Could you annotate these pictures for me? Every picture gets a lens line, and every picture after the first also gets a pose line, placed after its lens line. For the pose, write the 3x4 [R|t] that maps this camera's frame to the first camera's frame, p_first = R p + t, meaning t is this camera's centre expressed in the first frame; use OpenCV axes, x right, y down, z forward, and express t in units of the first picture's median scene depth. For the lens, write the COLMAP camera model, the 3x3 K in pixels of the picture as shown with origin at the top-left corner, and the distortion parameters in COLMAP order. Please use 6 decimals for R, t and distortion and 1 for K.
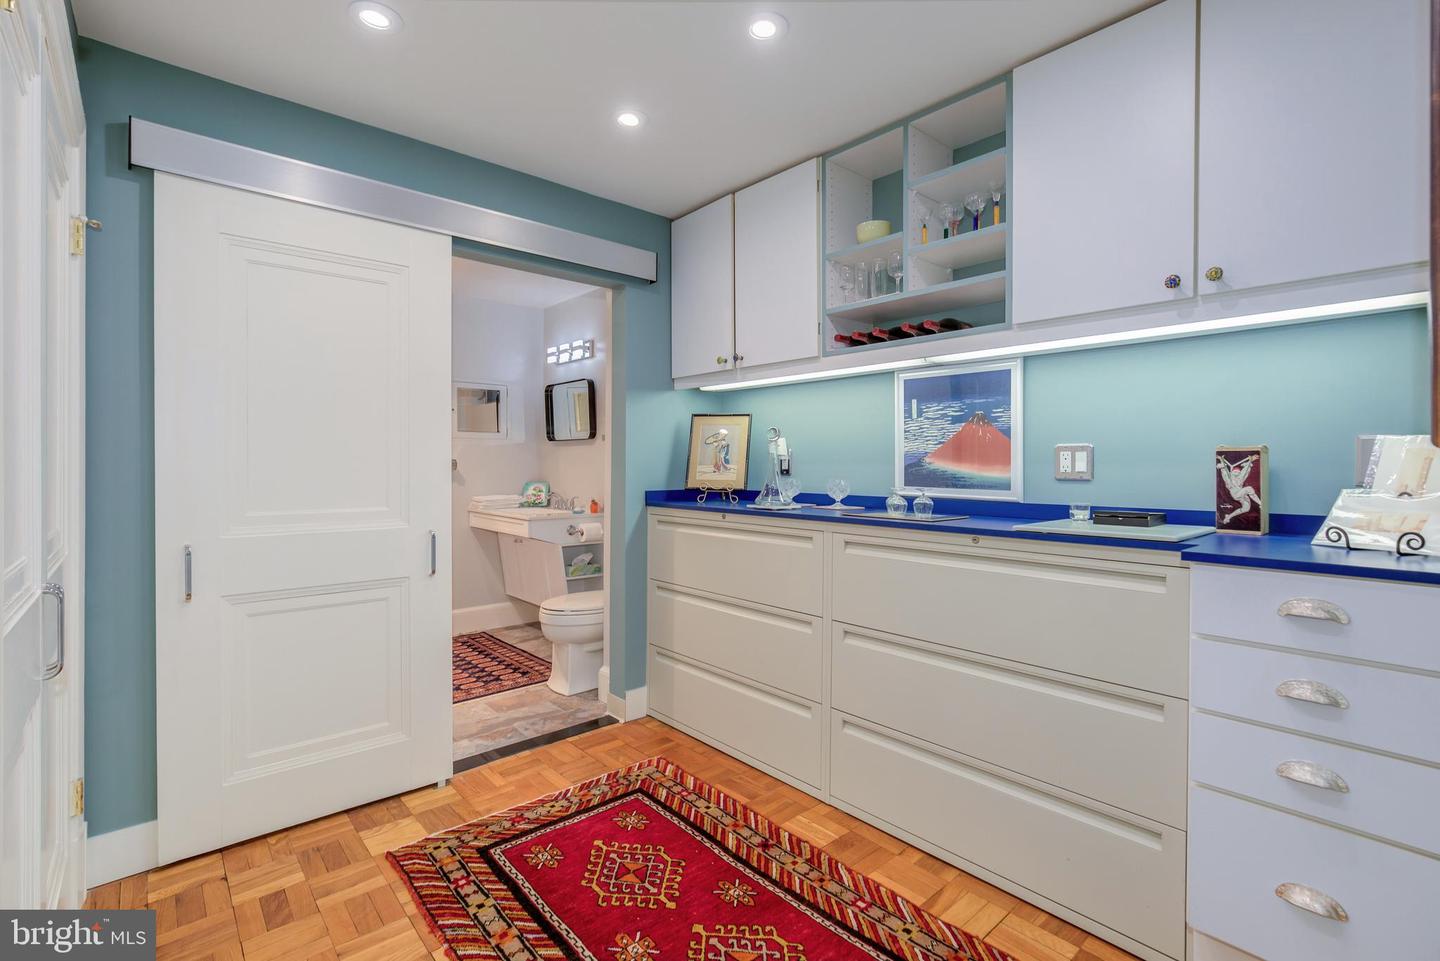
lens RADIAL K [[658.1, 0, 713.5], [0, 658.1, 472.7], [0, 0, 1]] dist [-0.008583, 0.002167]
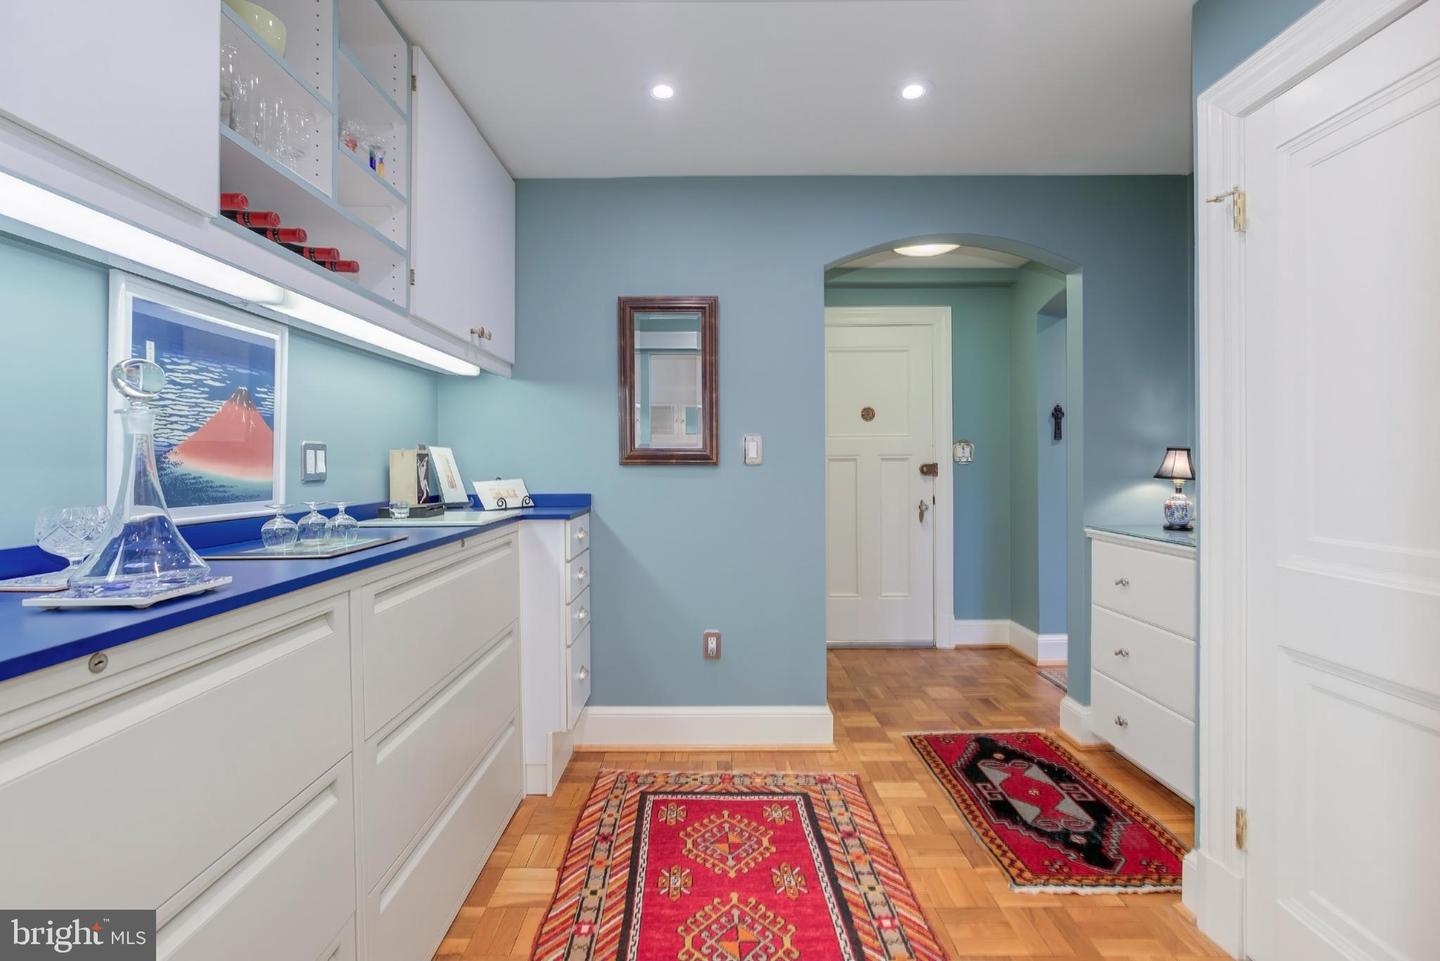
lens RADIAL K [[658.1, 0, 712.3], [0, 658.1, 465.5], [0, 0, 1]] dist [-0.008583, 0.002167]
pose [[-0.751489, -0.004648, 0.659729, -0.407246], [0.009596, 0.999792, 0.017975, -0.019866], [-0.659676, 0.019839, -0.751288, 1.200902]]
